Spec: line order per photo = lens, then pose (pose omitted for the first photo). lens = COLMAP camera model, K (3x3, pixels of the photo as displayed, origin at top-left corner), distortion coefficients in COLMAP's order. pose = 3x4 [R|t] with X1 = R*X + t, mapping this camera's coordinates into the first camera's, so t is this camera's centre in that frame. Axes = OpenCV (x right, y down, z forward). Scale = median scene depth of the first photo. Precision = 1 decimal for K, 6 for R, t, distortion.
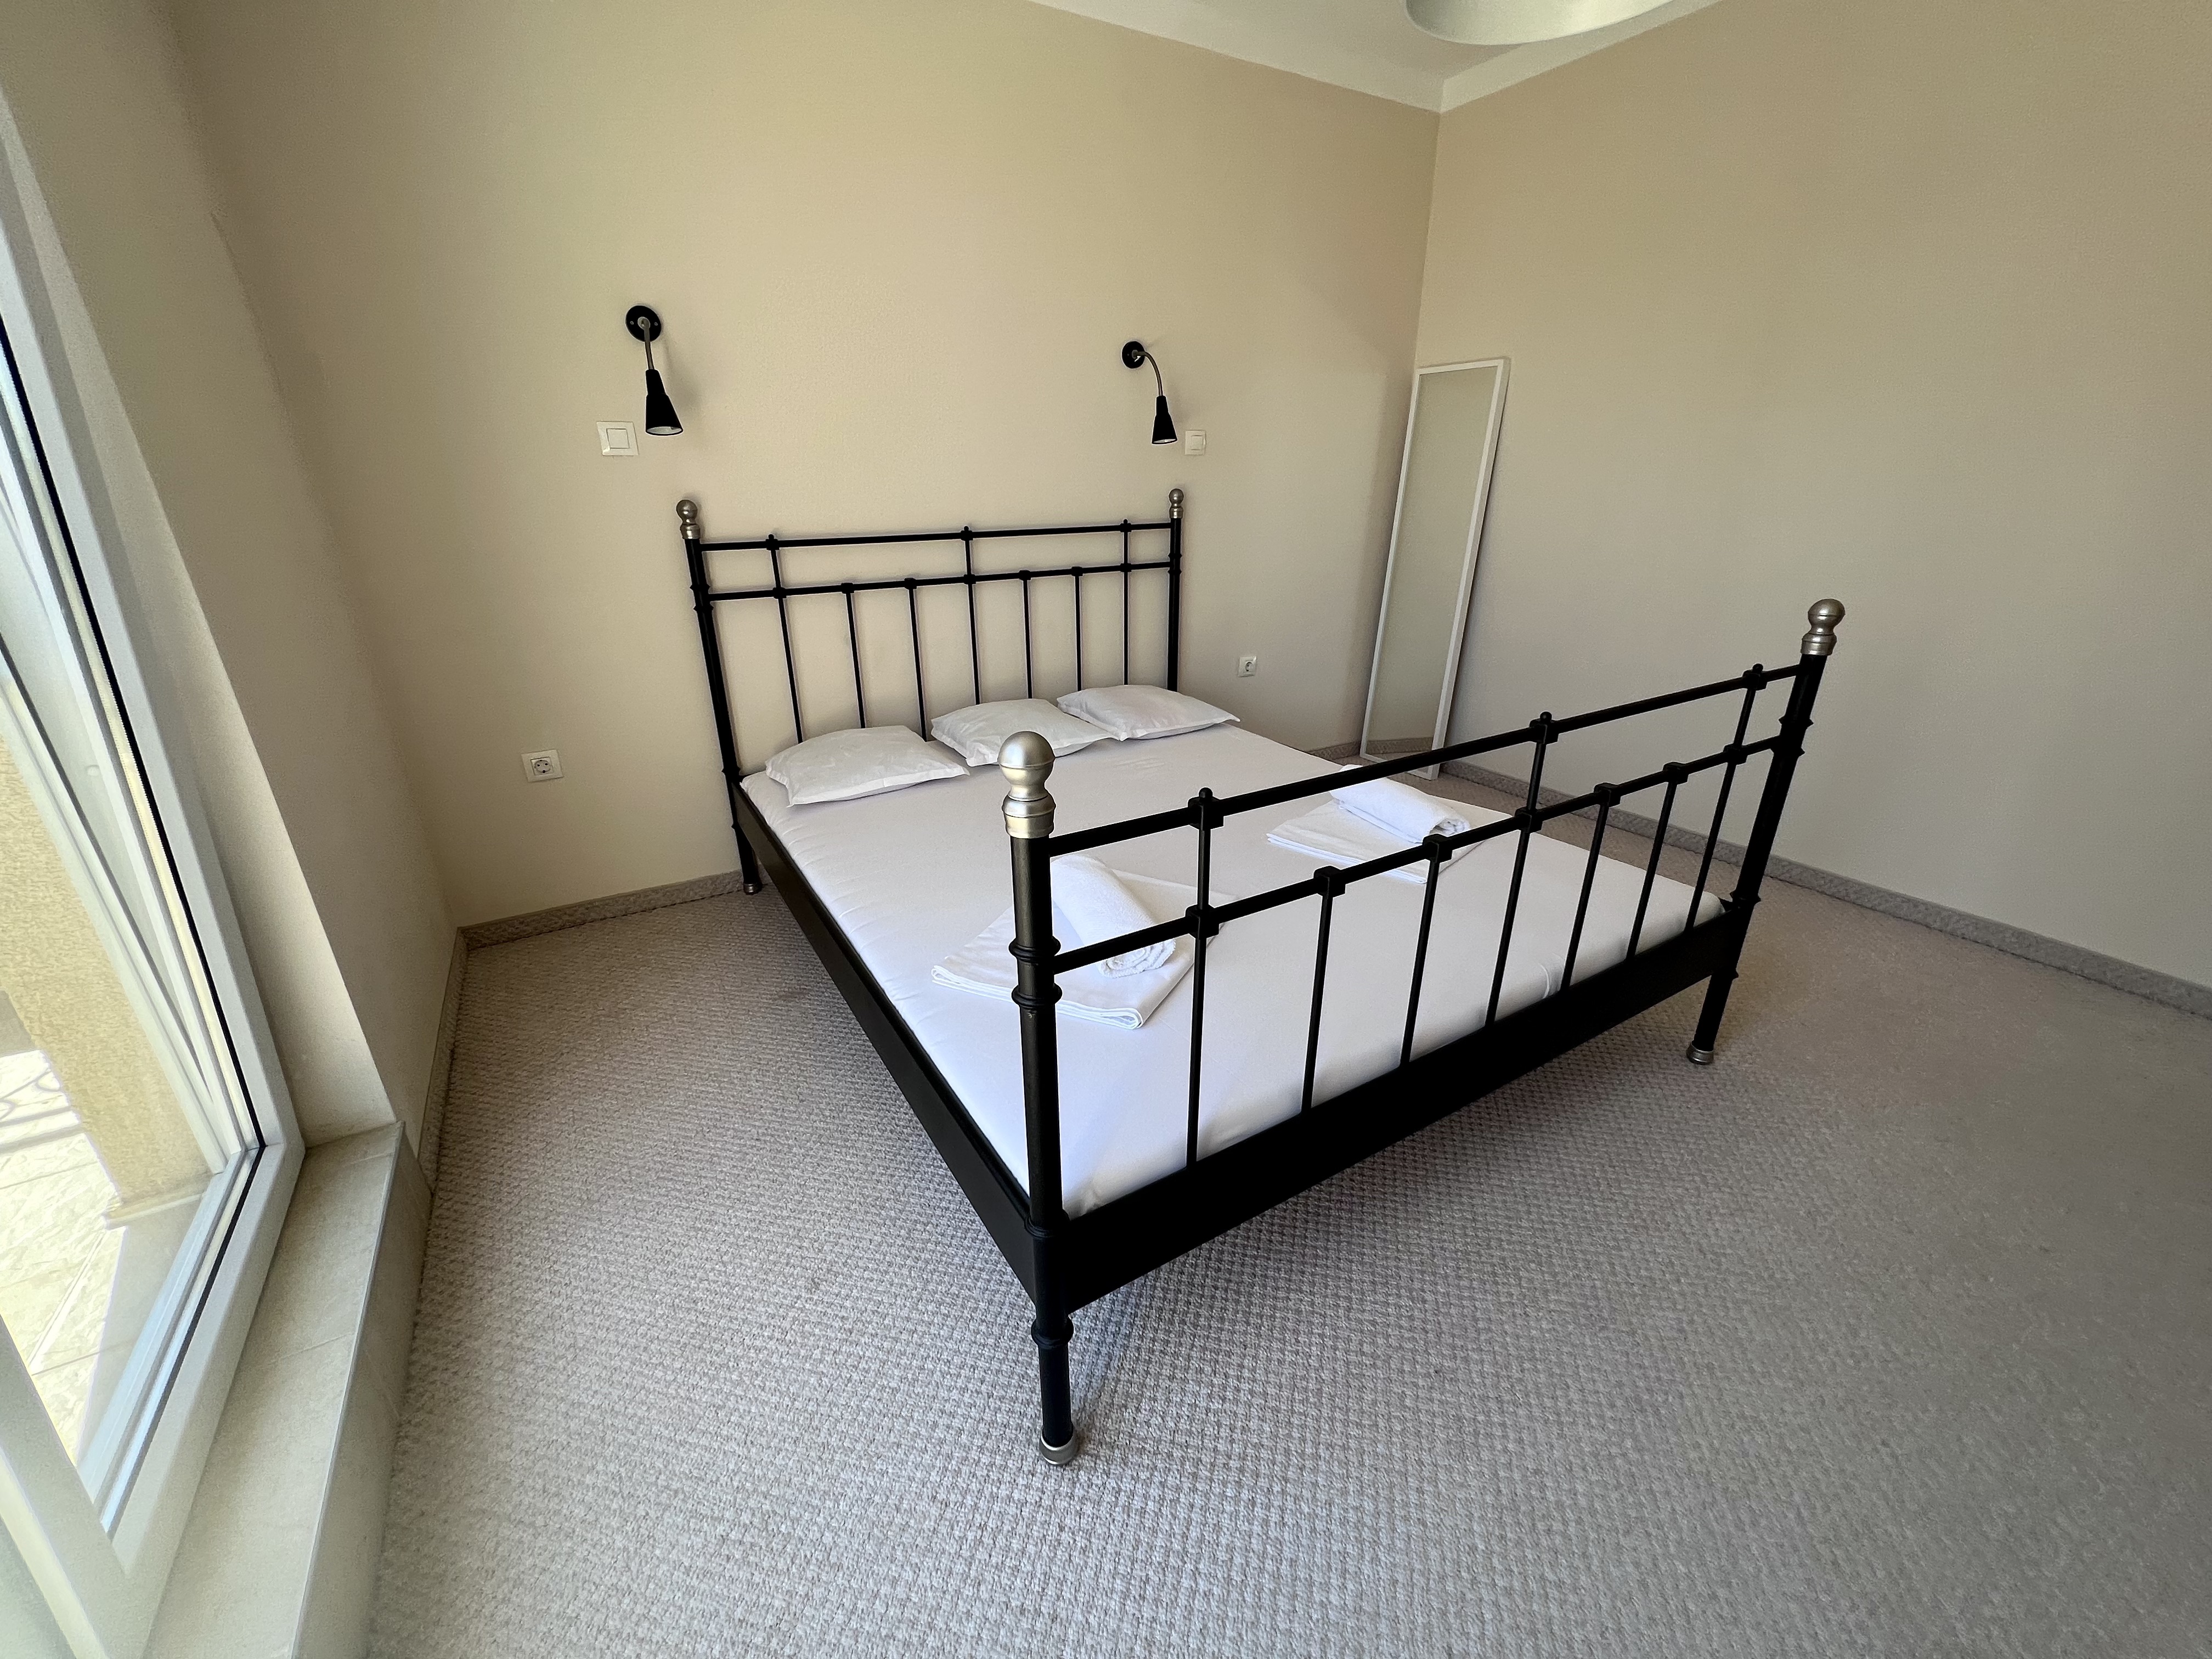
lens RADIAL K [[888.7, 0, 1104.7], [0, 888.7, 844.1], [0, 0, 1]] dist [-0.003493, 0.001312]
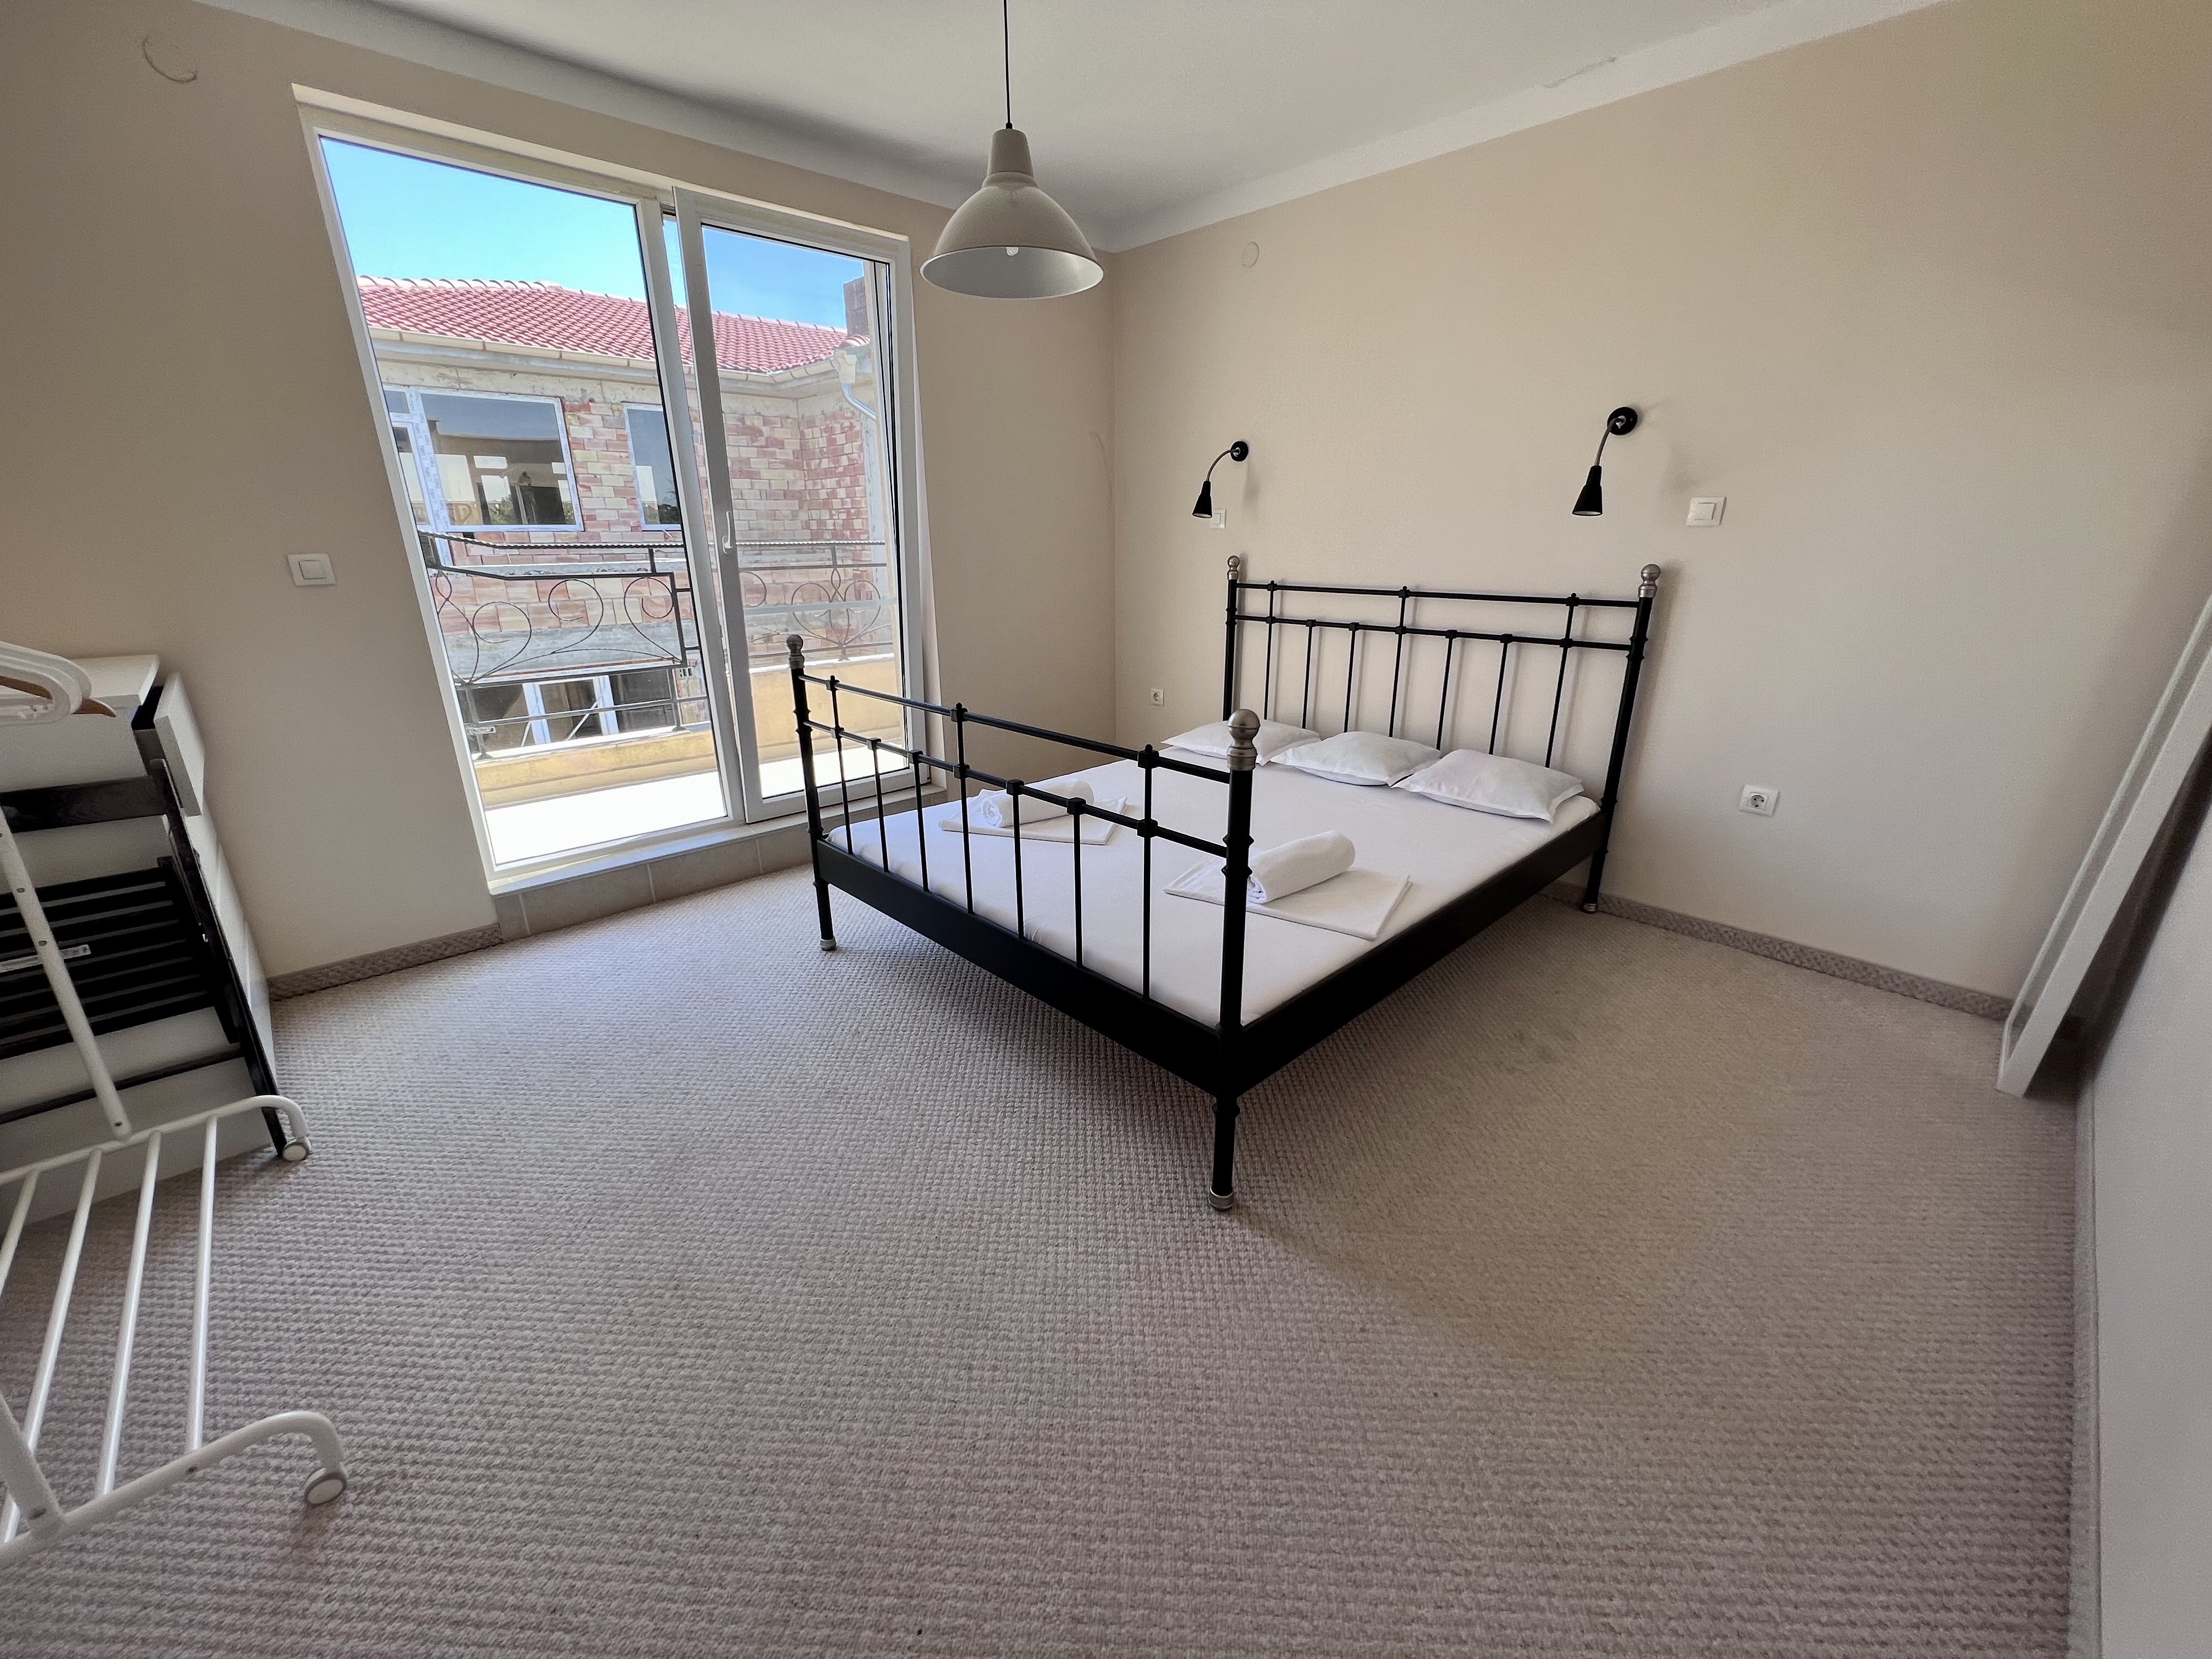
lens RADIAL K [[888.7, 0, 1103.2], [0, 888.7, 829.2], [0, 0, 1]] dist [-0.003493, 0.001312]
pose [[0.214294, 0.318109, -0.923517, 0.932545], [-0.375849, 0.899539, 0.222637, -0.174856], [0.901563, 0.299393, 0.312327, 0.356157]]
